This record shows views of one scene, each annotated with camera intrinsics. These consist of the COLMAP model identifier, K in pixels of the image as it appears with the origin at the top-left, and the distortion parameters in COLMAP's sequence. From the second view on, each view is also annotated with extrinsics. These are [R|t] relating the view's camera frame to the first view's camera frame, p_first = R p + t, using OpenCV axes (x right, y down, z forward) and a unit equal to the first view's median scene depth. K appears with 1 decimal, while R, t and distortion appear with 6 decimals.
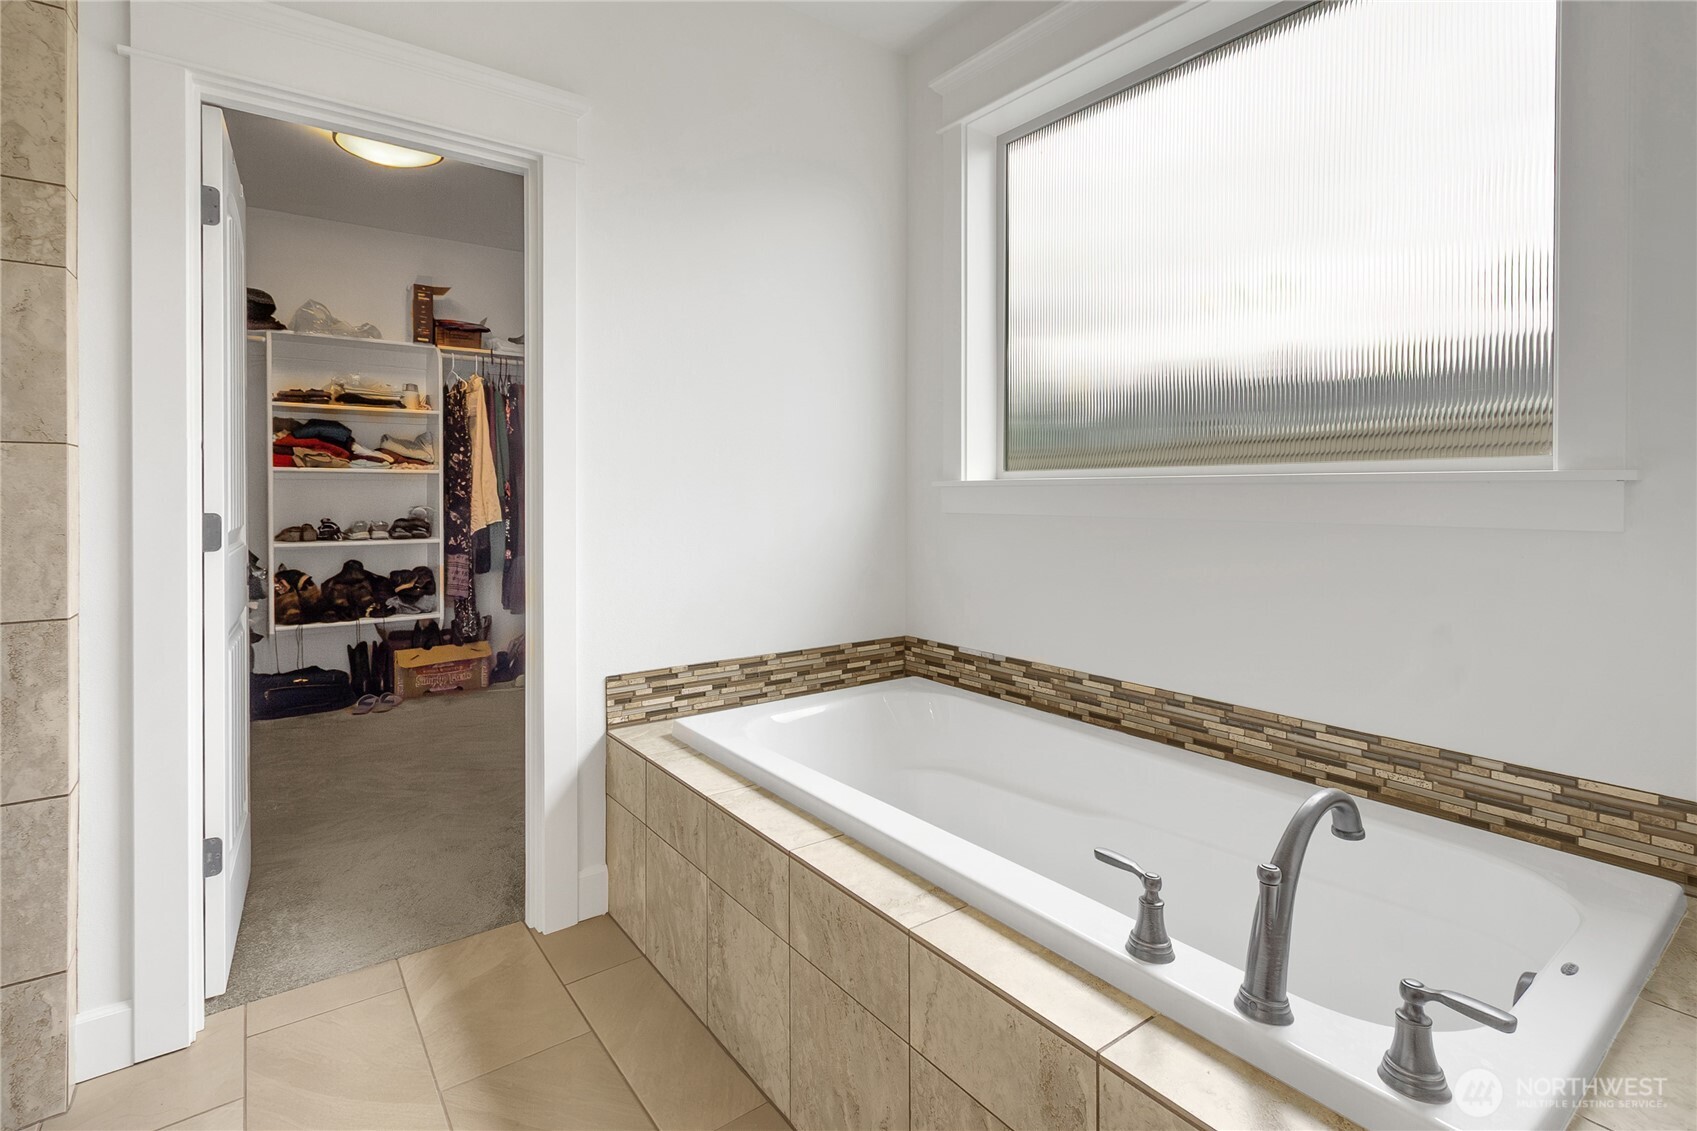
lens RADIAL K [[786.4, 0, 844.1], [0, 786.4, 503.9], [0, 0, 1]] dist [0.003856, -0.001533]
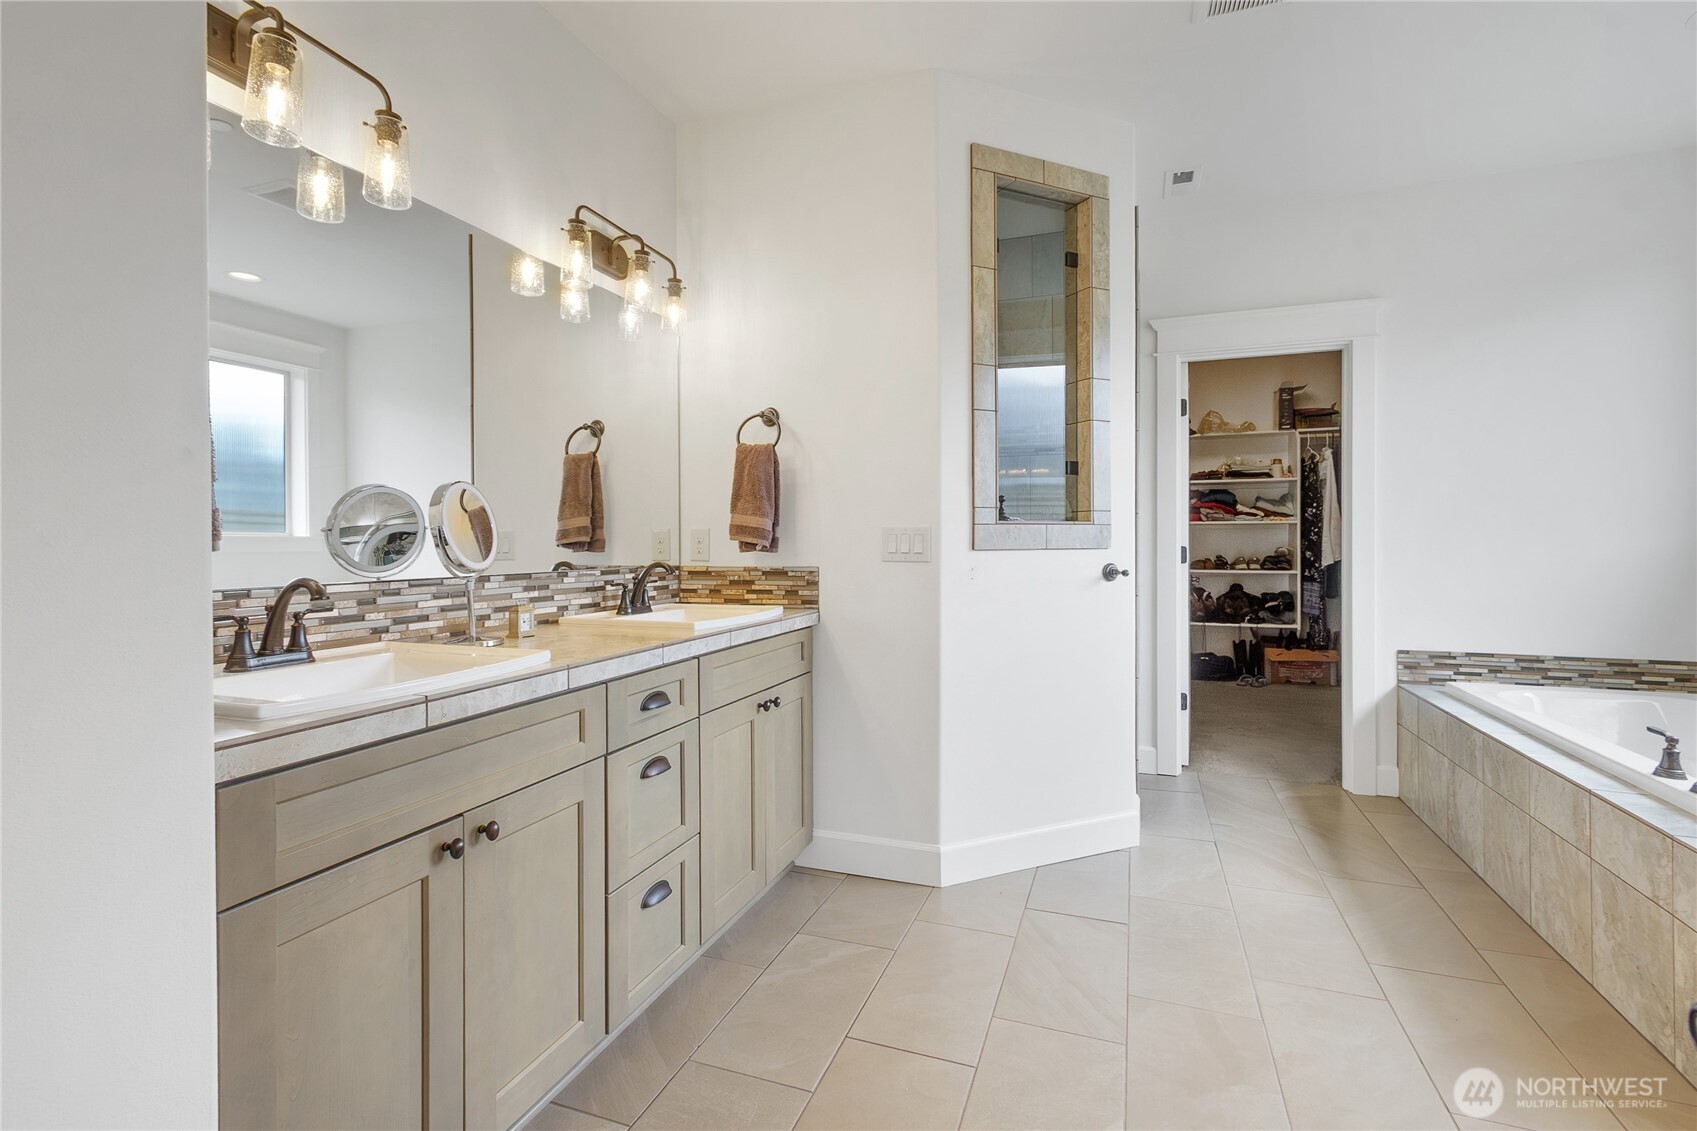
lens RADIAL K [[786.4, 0, 815.6], [0, 786.4, 541.0], [0, 0, 1]] dist [0.003856, -0.001533]
pose [[0.509894, -0.002825, -0.860233, 0.241569], [-0.006797, 0.999950, -0.007313, 0.008318], [0.860211, 0.009576, 0.509849, -0.428427]]
